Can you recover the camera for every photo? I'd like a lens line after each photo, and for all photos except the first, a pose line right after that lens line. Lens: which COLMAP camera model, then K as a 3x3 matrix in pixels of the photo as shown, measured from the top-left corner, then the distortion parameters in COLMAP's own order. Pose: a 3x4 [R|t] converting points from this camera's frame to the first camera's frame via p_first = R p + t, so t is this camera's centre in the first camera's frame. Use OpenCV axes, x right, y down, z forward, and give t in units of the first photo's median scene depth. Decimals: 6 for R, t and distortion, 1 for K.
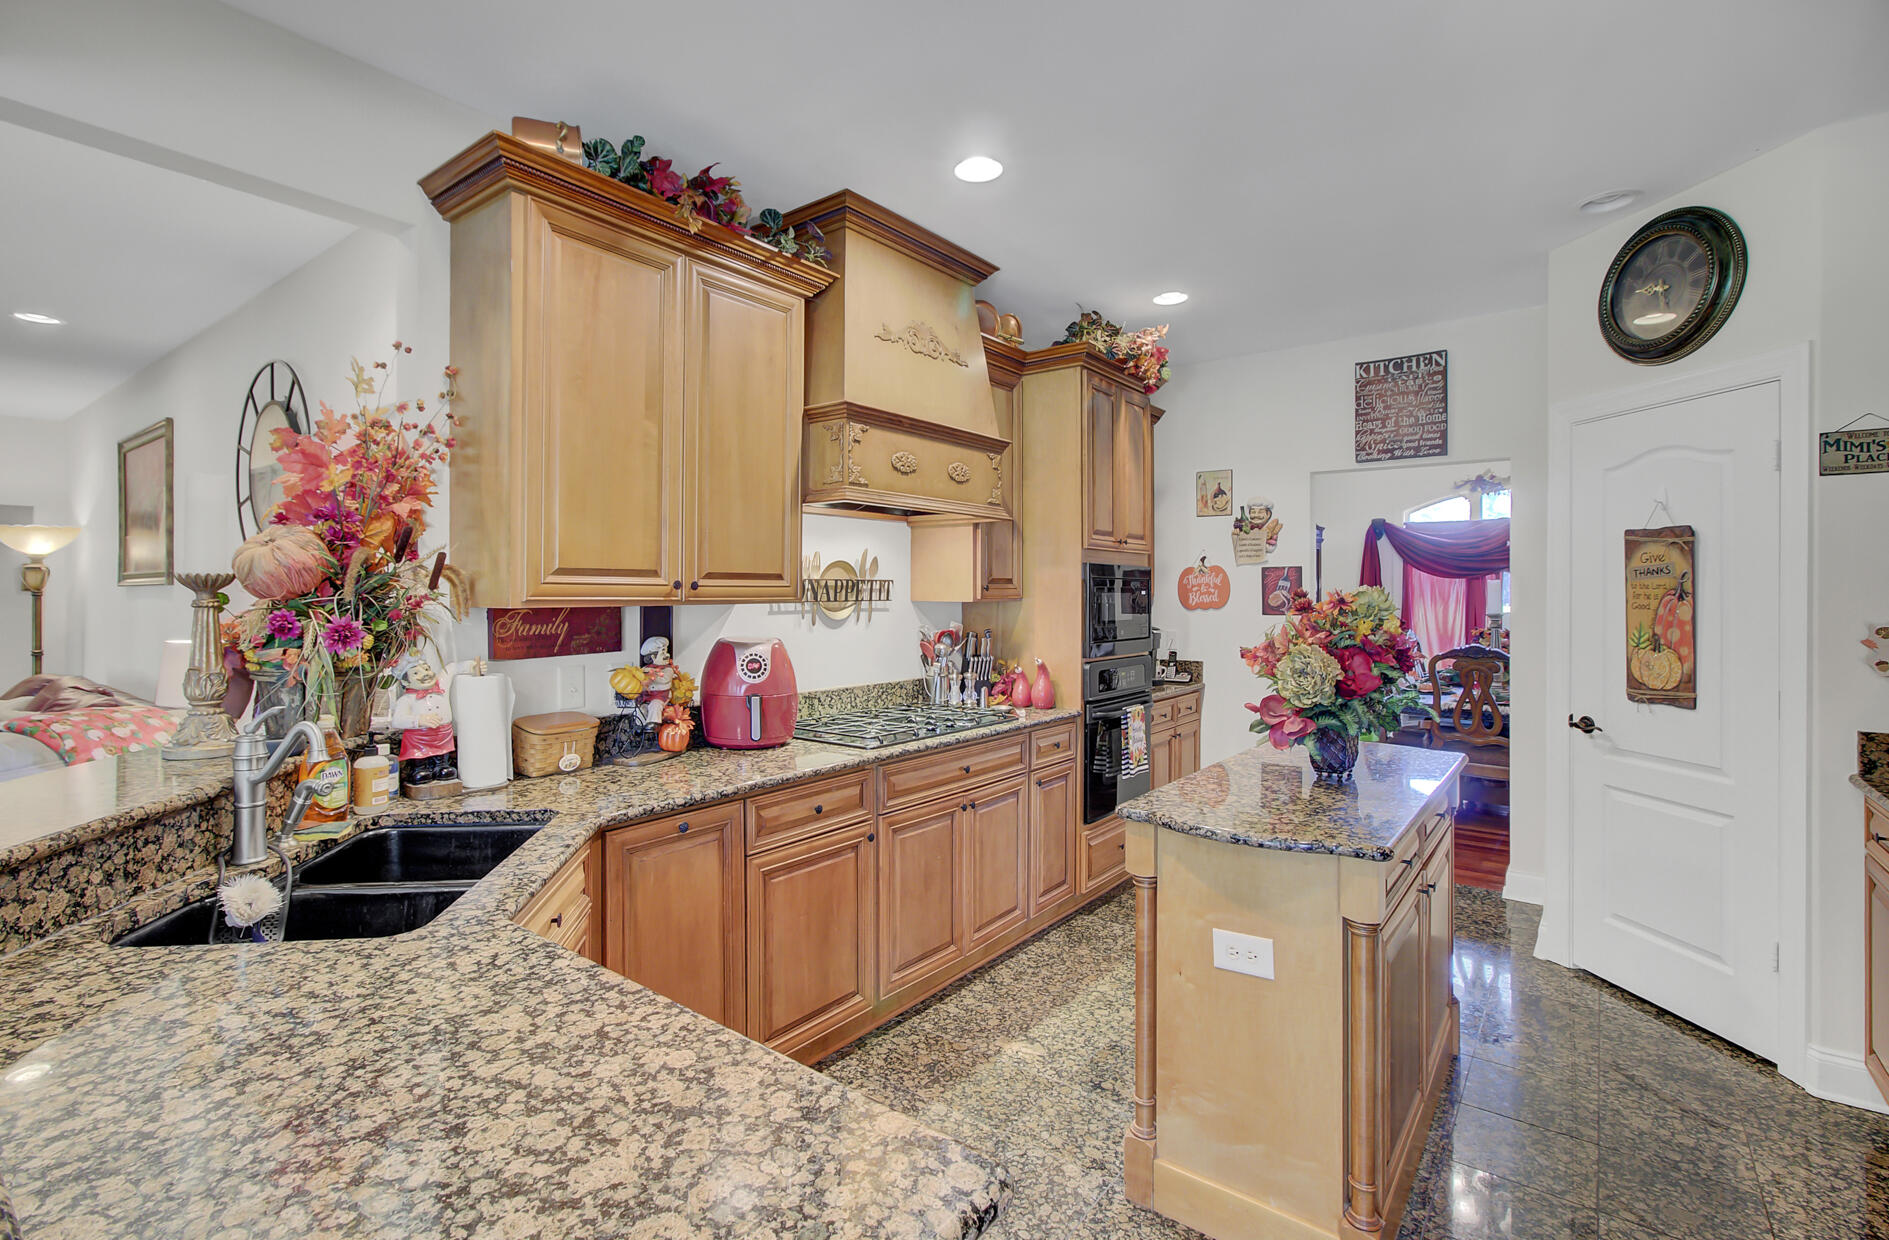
lens RADIAL K [[866.7, 0, 934.1], [0, 866.7, 595.1], [0, 0, 1]] dist [-0.005507, 0.000007]
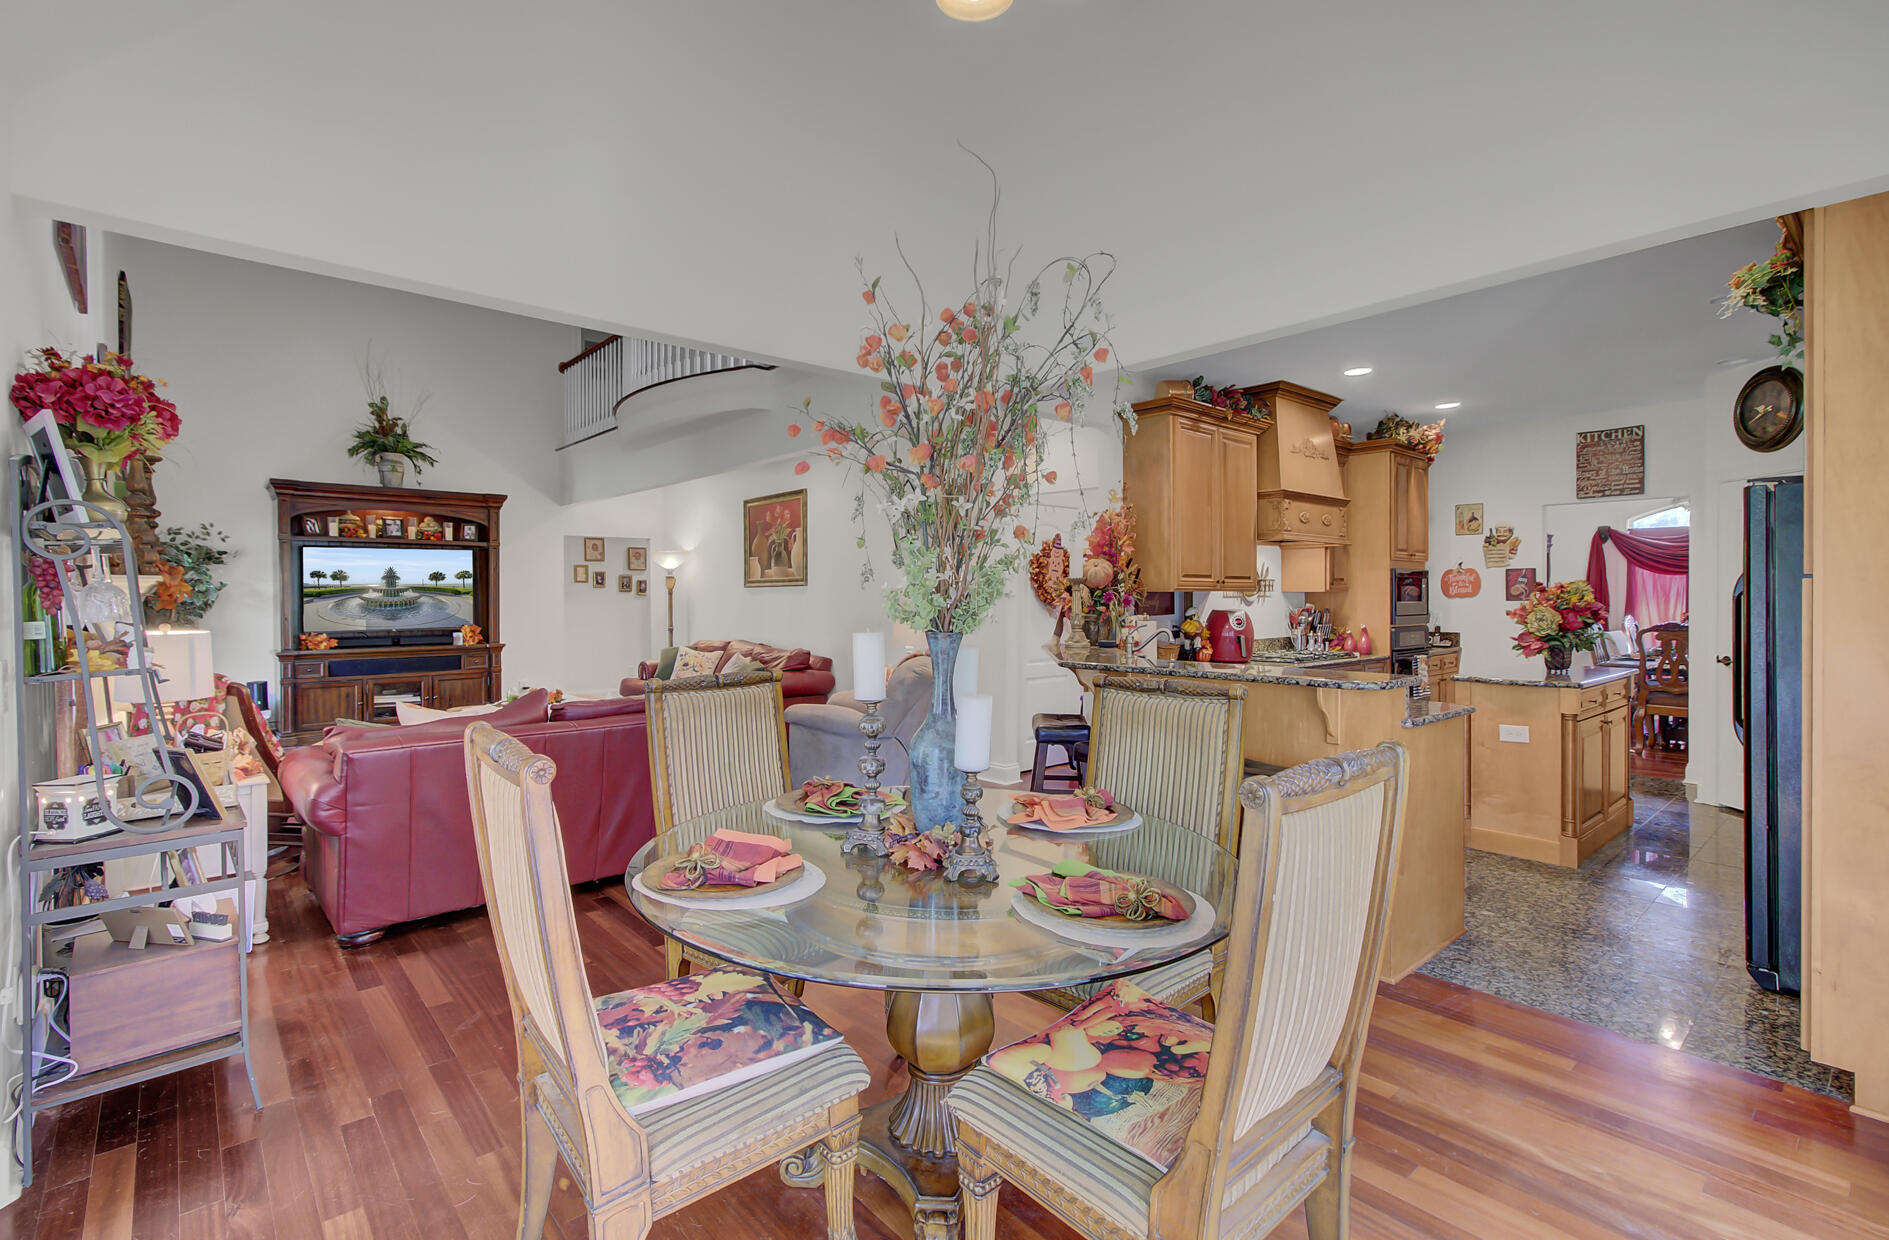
lens RADIAL K [[861.6, 0, 928.6], [0, 861.6, 606.5], [0, 0, 1]] dist [-0.002486, 0.000228]
pose [[0.979335, -0.001895, -0.202234, -0.374804], [0.004101, 0.999937, 0.010490, 0.016589], [0.202201, -0.011103, 0.979281, -0.830114]]
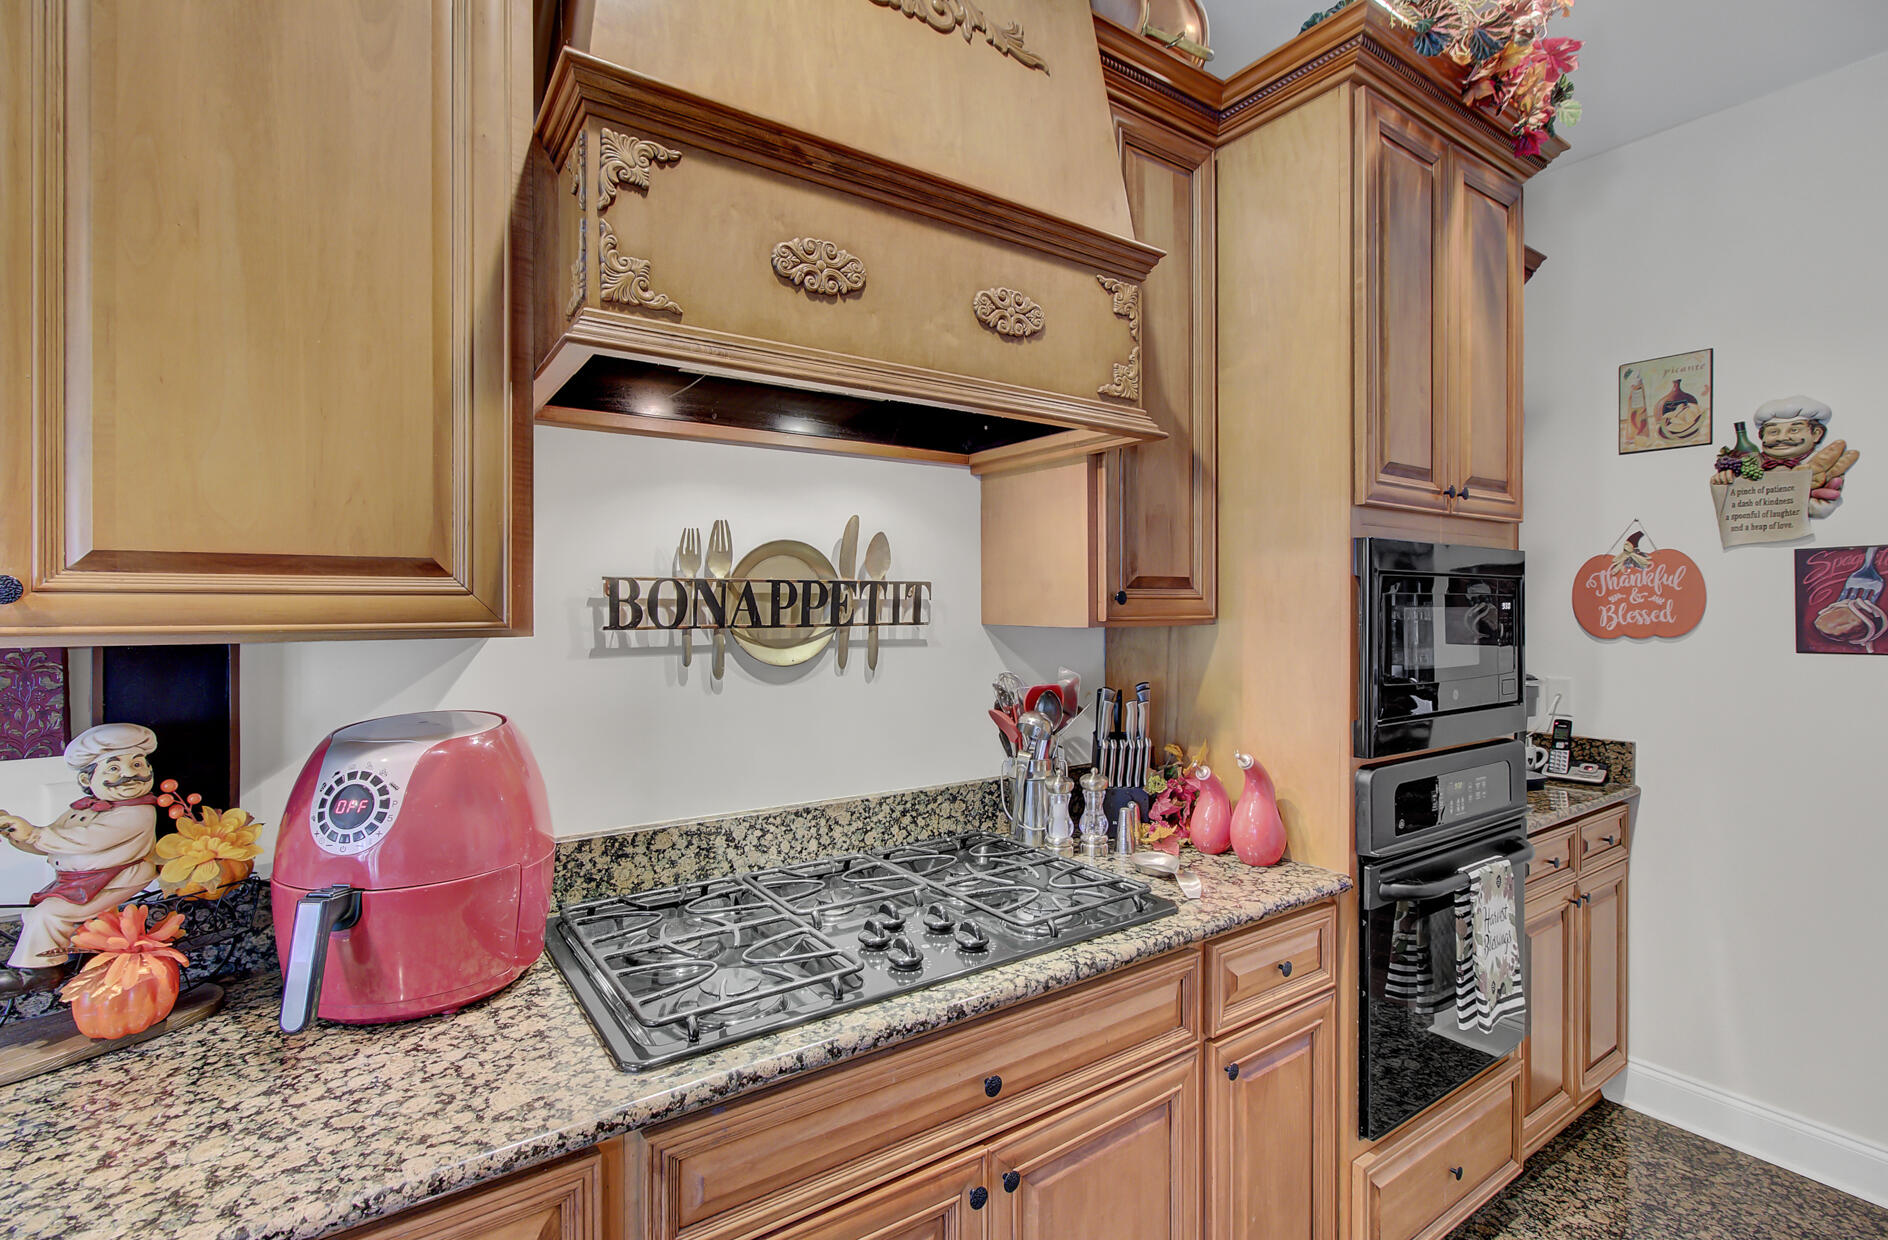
lens RADIAL K [[854.1, 0, 940.7], [0, 854.1, 613.3], [0, 0, 1]] dist [0.002537, 0.000181]
pose [[0.951282, -0.000984, -0.308322, 0.108428], [0.002607, 0.999985, 0.004852, -0.002011], [0.308313, -0.005419, 0.951270, 0.540234]]
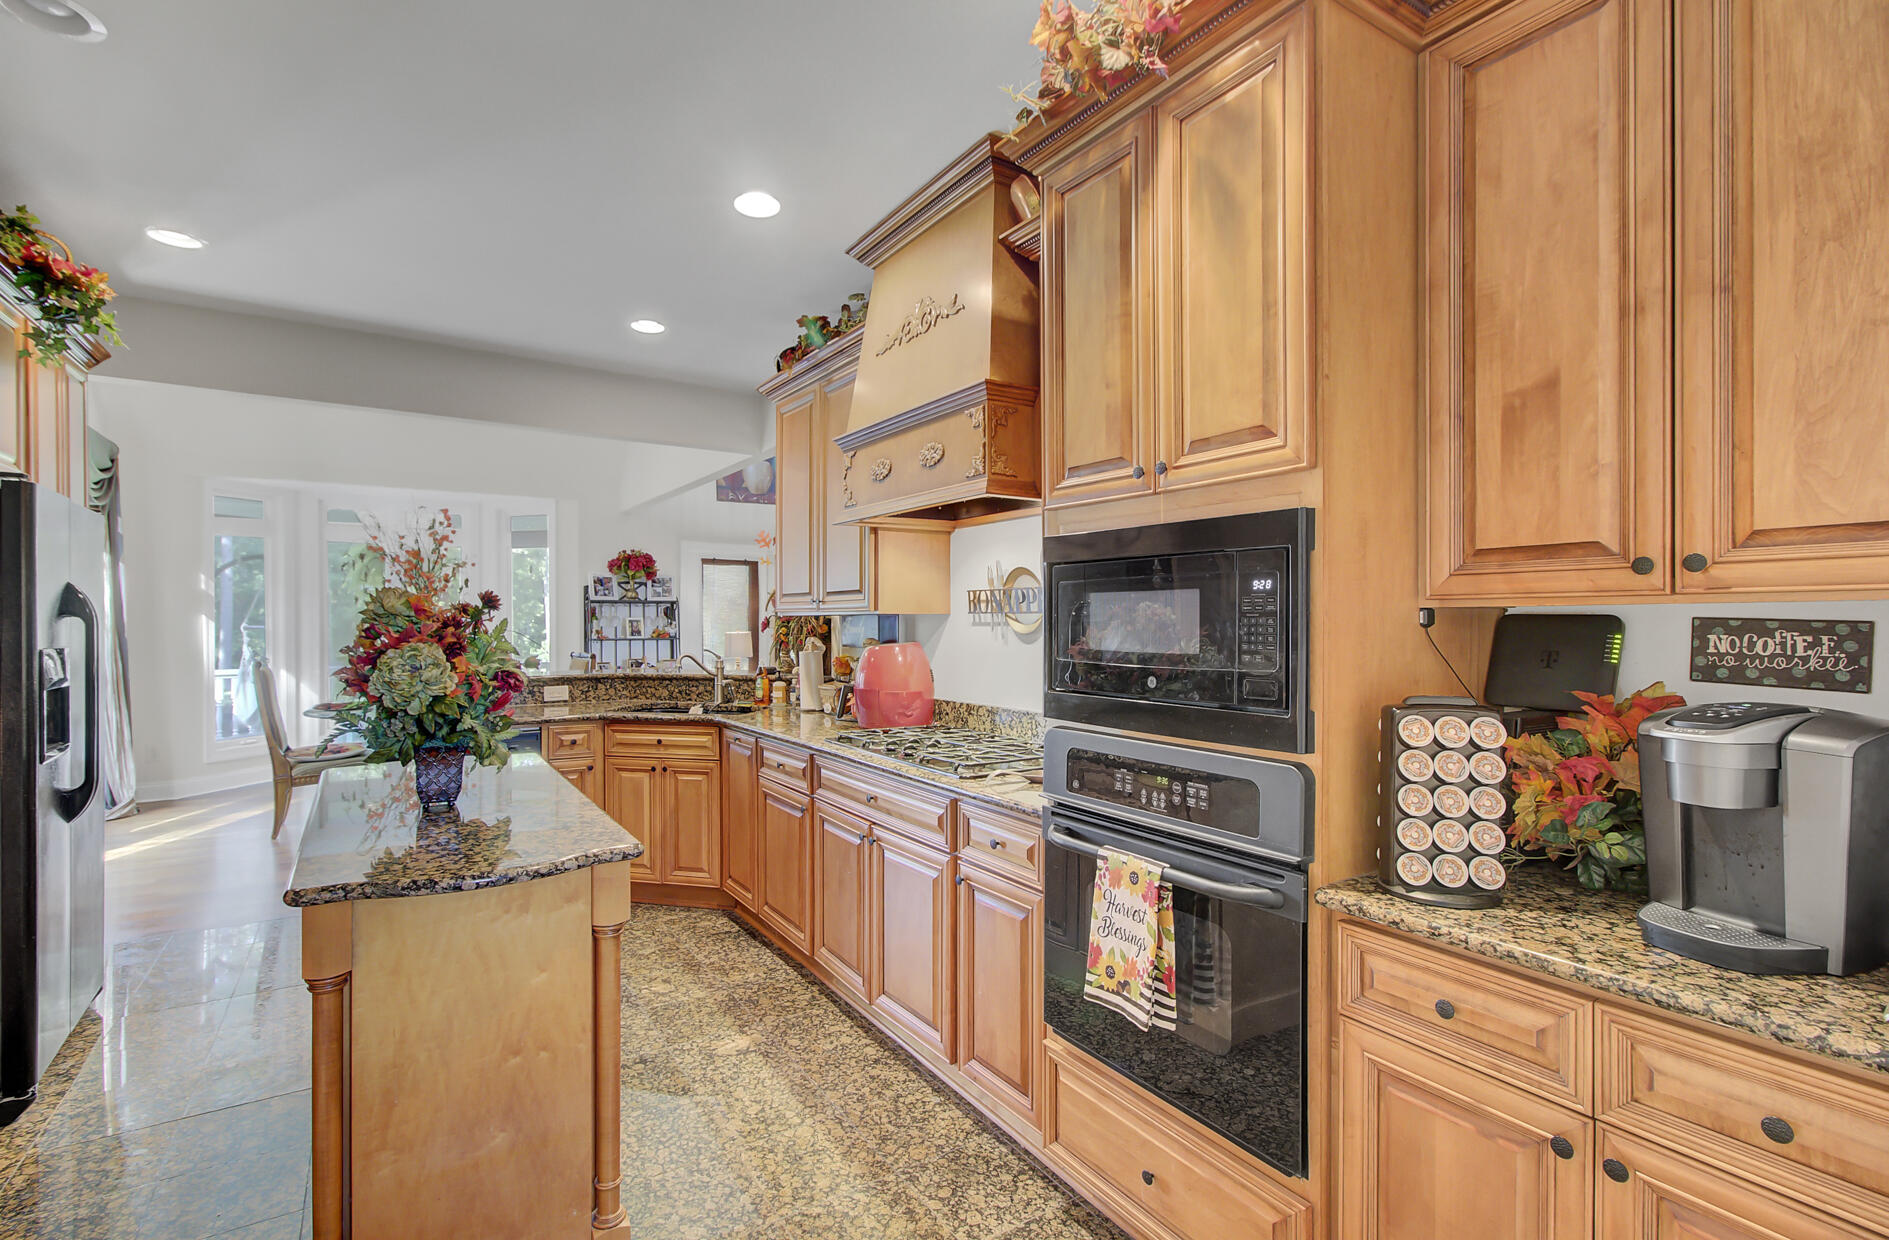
lens RADIAL K [[871.3, 0, 927.8], [0, 871.3, 620.6], [0, 0, 1]] dist [-0.000506, -0.000004]
pose [[-0.336602, 0.000587, -0.941647, 0.732103], [-0.001476, 0.999998, 0.001151, 0.013460], [0.941646, 0.001777, -0.336601, 1.144671]]
